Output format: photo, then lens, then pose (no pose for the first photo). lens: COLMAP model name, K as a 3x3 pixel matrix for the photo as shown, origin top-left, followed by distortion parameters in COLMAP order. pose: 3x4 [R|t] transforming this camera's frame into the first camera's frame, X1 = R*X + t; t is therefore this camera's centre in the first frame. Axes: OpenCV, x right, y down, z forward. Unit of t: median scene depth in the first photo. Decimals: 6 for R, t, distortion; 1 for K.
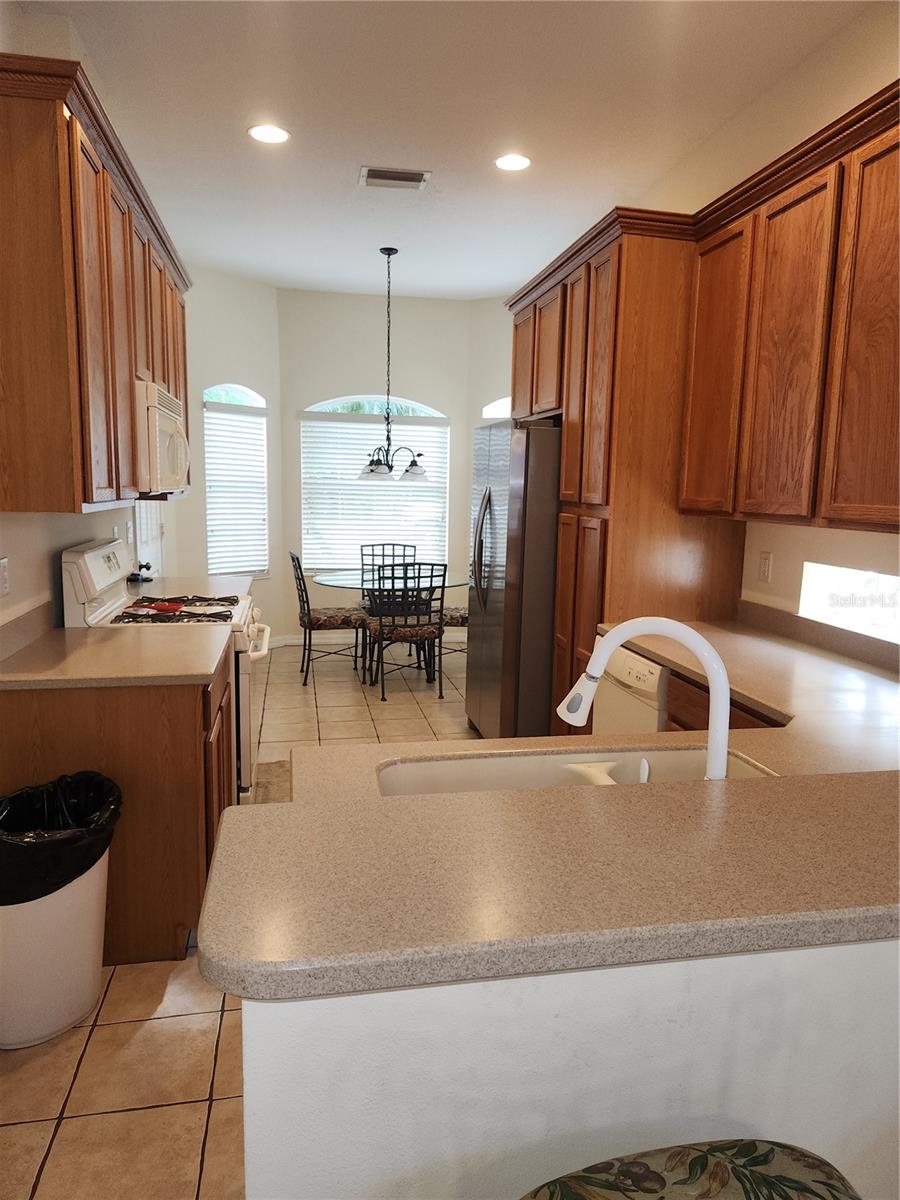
lens RADIAL K [[789.3, 0, 450.0], [0, 789.3, 600.0], [0, 0, 1]] dist [0.003583, 0.002789]
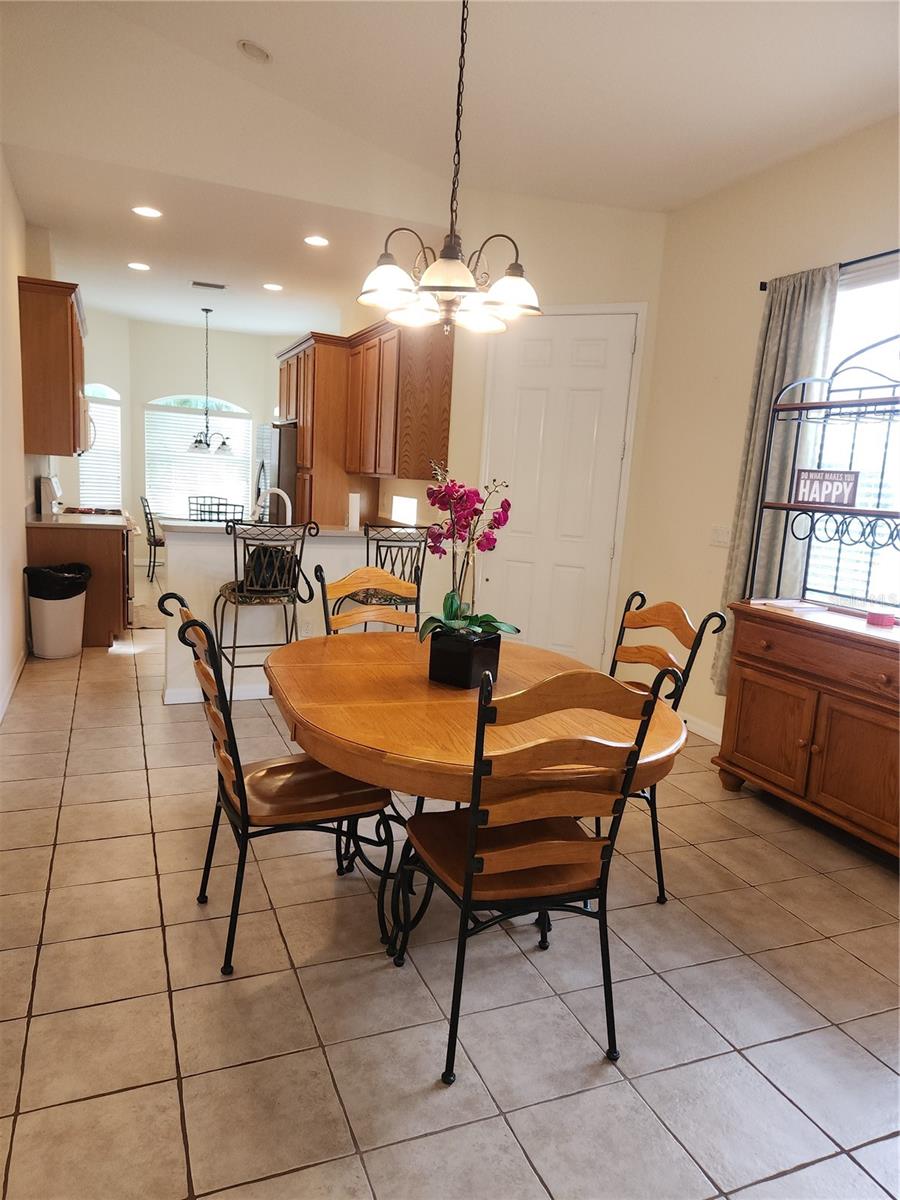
lens RADIAL K [[771.9, 0, 450.0], [0, 771.9, 600.0], [0, 0, 1]] dist [0.043889, -0.049426]
pose [[0.976618, 0.003443, 0.214955, 0.069791], [-0.008108, 0.999750, 0.020826, 0.115157], [-0.214829, -0.022082, 0.976402, -0.684738]]
